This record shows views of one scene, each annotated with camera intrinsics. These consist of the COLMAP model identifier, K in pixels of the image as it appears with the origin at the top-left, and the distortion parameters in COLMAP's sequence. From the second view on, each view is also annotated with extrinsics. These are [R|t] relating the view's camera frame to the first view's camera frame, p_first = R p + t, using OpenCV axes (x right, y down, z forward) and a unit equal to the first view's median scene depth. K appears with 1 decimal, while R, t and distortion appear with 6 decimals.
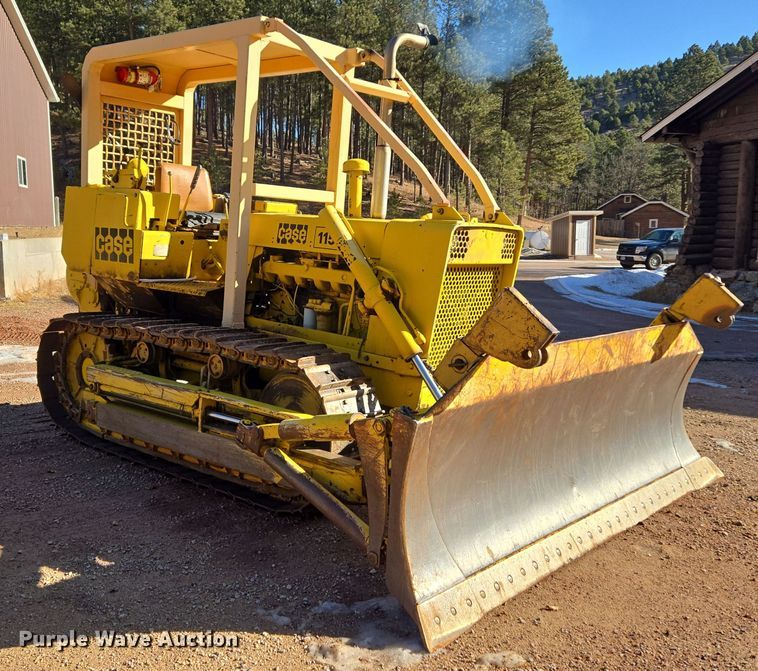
lens RADIAL K [[804.6, 0, 344.5], [0, 804.6, 336.4], [0, 0, 1]] dist [0.091913, -0.016683]
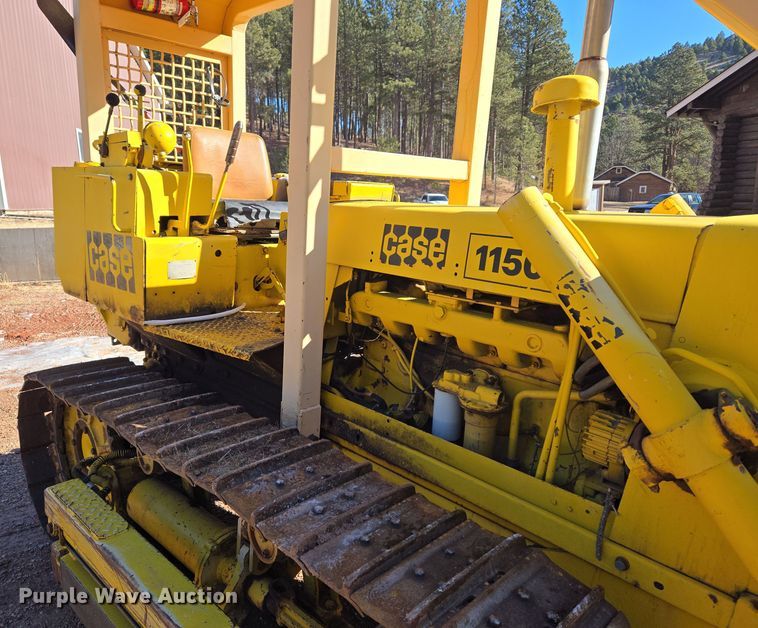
lens RADIAL K [[567.1, 0, 350.5], [0, 567.1, 316.8], [0, 0, 1]] dist [0.086482, -0.062752]
pose [[0.997322, -0.011529, -0.072219, -0.068397], [0.016520, 0.997487, 0.068901, -0.094796], [0.071243, -0.069909, 0.995006, 0.561904]]
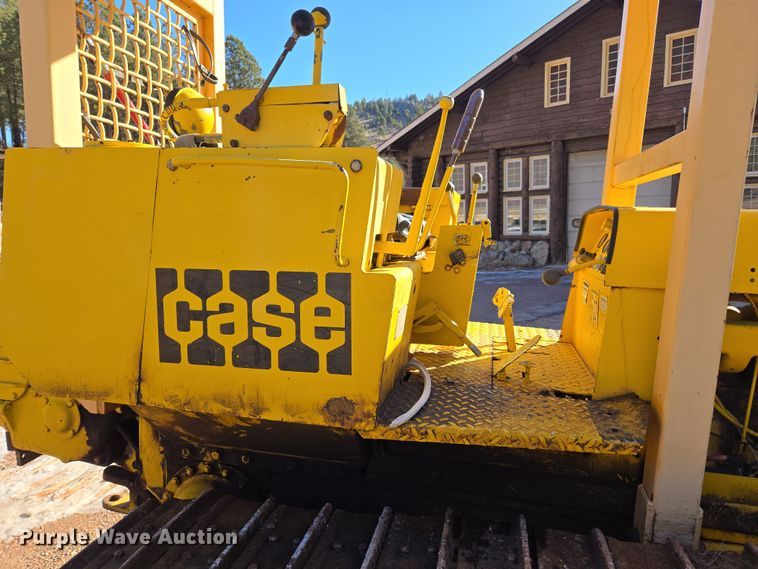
lens RADIAL K [[511.8, 0, 379.0], [0, 511.8, 284.5], [0, 0, 1]] dist [0.075330, -0.072018]
pose [[0.870725, -0.100219, 0.481451, -0.331040], [0.100468, 0.994618, 0.025338, -0.124462], [-0.481399, 0.026308, 0.876107, 0.774209]]
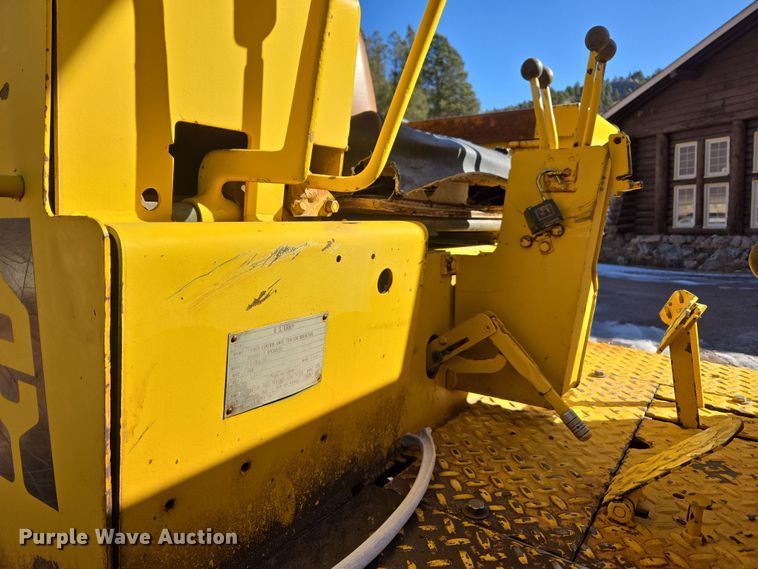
lens RADIAL K [[511.8, 0, 379.0], [0, 511.8, 284.5], [0, 0, 1]] dist [0.075330, -0.072018]
pose [[0.990598, -0.066057, 0.119800, -0.211252], [0.066681, 0.997774, -0.001200, -0.113551], [-0.119454, 0.009177, 0.992797, 0.877530]]
